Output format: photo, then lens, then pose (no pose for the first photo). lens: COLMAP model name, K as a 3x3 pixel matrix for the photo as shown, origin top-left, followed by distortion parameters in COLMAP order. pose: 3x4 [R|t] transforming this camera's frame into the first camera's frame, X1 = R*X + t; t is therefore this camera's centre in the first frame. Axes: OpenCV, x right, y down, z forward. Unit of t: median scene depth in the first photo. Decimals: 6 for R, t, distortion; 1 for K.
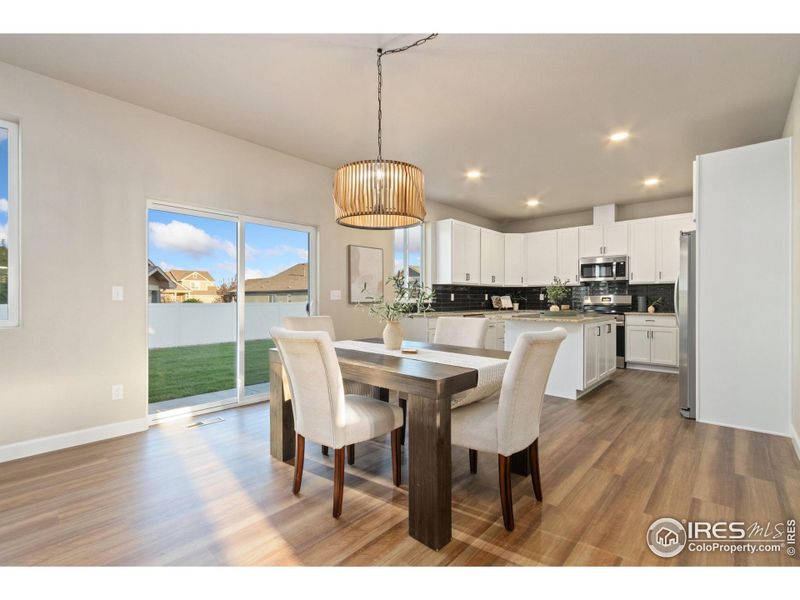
lens RADIAL K [[370.9, 0, 399.7], [0, 370.9, 302.1], [0, 0, 1]] dist [0.004201, -0.001752]
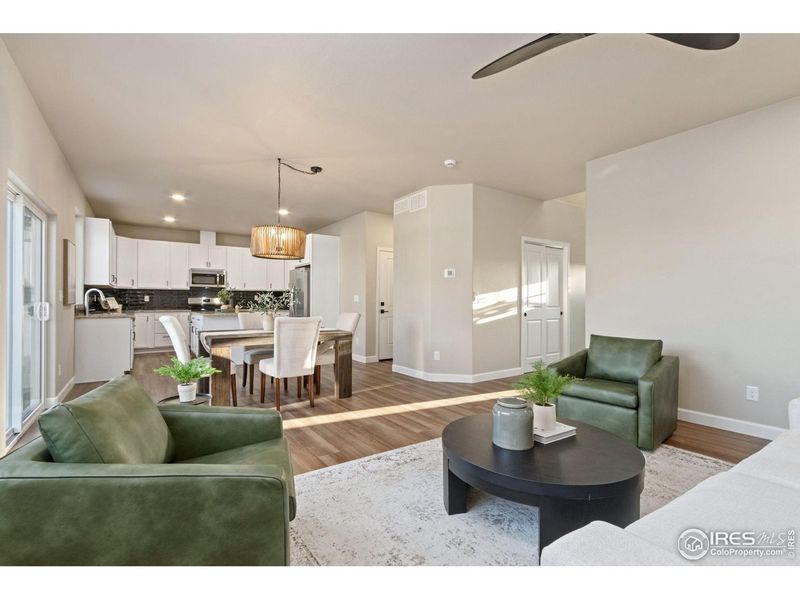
lens RADIAL K [[370.9, 0, 399.8], [0, 370.9, 299.8], [0, 0, 1]] dist [0.004201, -0.001752]
pose [[0.217154, 0.002664, 0.976134, -0.639773], [0.006470, 0.999970, -0.004168, -0.000793], [-0.976116, 0.007220, 0.217130, 0.028118]]
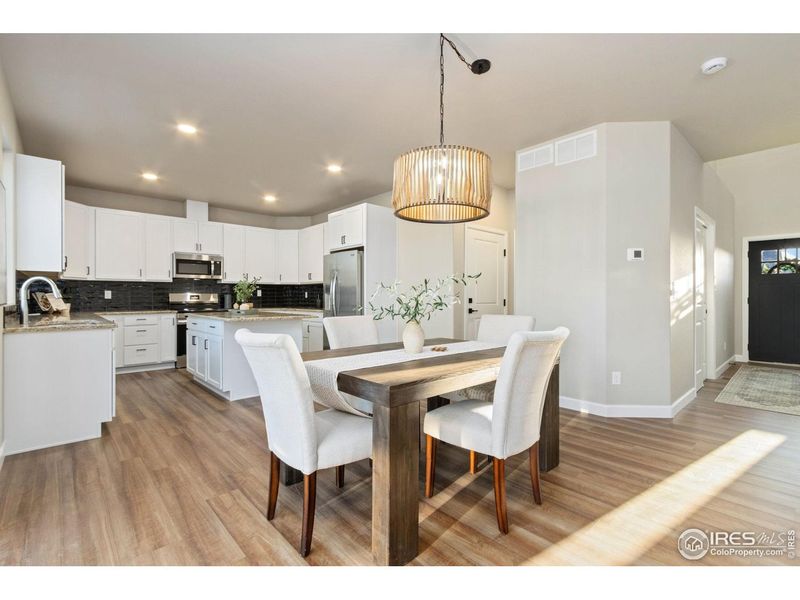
lens RADIAL K [[370.9, 0, 400.2], [0, 370.9, 298.5], [0, 0, 1]] dist [0.004201, -0.001752]
pose [[0.088607, -0.006904, 0.996043, -0.388438], [0.011730, 0.999914, 0.005888, -0.004442], [-0.995998, 0.011162, 0.088680, 0.401625]]
